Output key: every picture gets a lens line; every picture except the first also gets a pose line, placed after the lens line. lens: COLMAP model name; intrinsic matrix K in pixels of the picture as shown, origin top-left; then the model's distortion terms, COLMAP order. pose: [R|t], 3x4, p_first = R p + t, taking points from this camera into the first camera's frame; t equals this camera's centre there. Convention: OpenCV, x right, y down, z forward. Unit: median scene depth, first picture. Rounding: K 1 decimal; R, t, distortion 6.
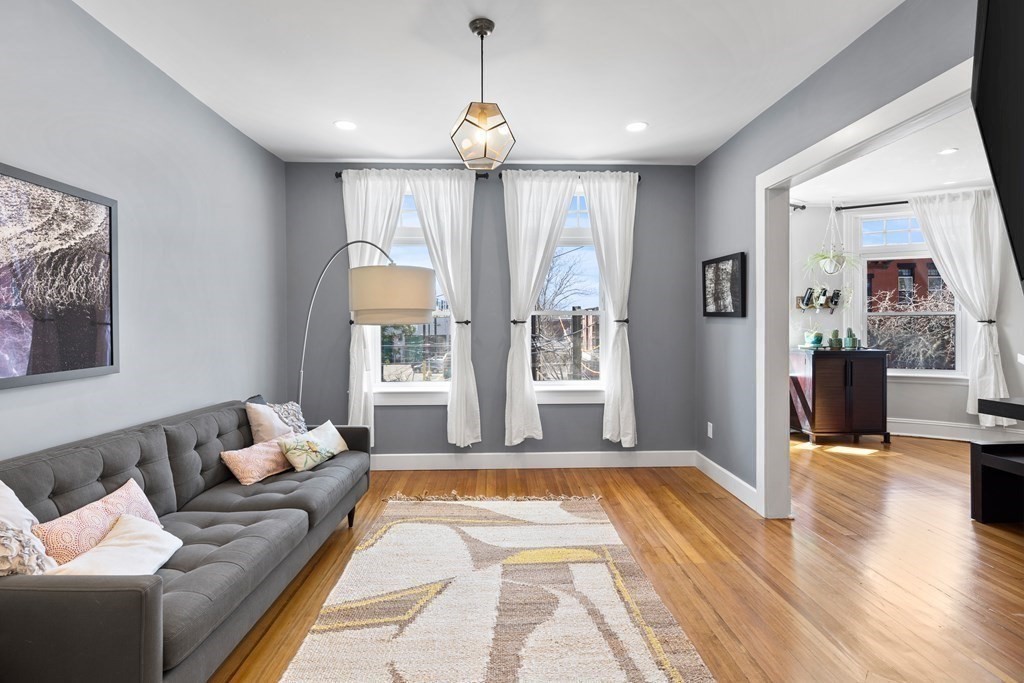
lens RADIAL K [[496.4, 0, 508.5], [0, 496.4, 333.4], [0, 0, 1]] dist [-0.002417, -0.000653]
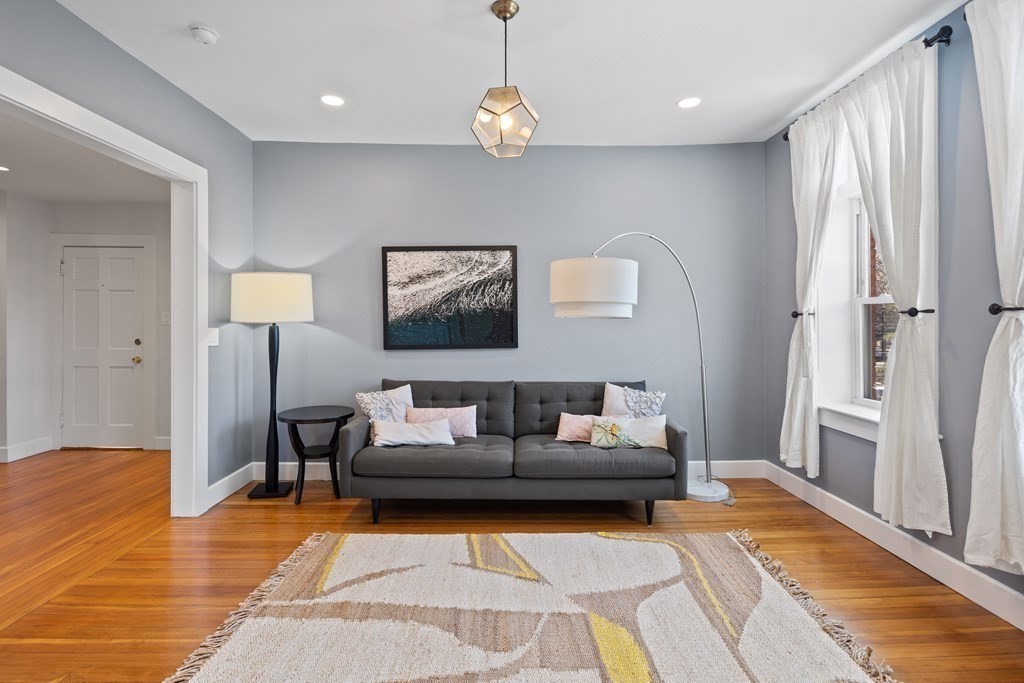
lens RADIAL K [[496.4, 0, 510.8], [0, 496.4, 331.5], [0, 0, 1]] dist [-0.002417, -0.000653]
pose [[-0.012627, 0.024089, -0.999630, 0.956155], [-0.012086, 0.999633, 0.024241, -0.017721], [0.999847, 0.012388, -0.012331, 1.068006]]
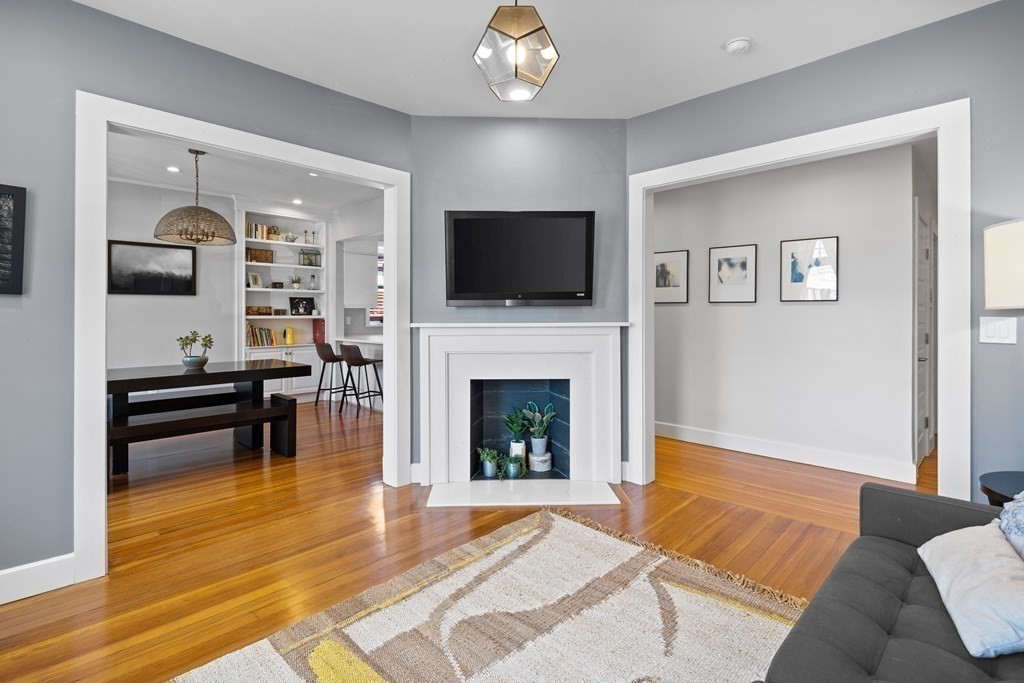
lens RADIAL K [[496.4, 0, 503.6], [0, 496.4, 314.2], [0, 0, 1]] dist [-0.002417, -0.000653]
pose [[-0.691629, 0.005371, 0.722233, -0.608425], [0.012991, 0.999903, 0.005005, -0.004286], [-0.722136, 0.012845, -0.691632, 1.608195]]
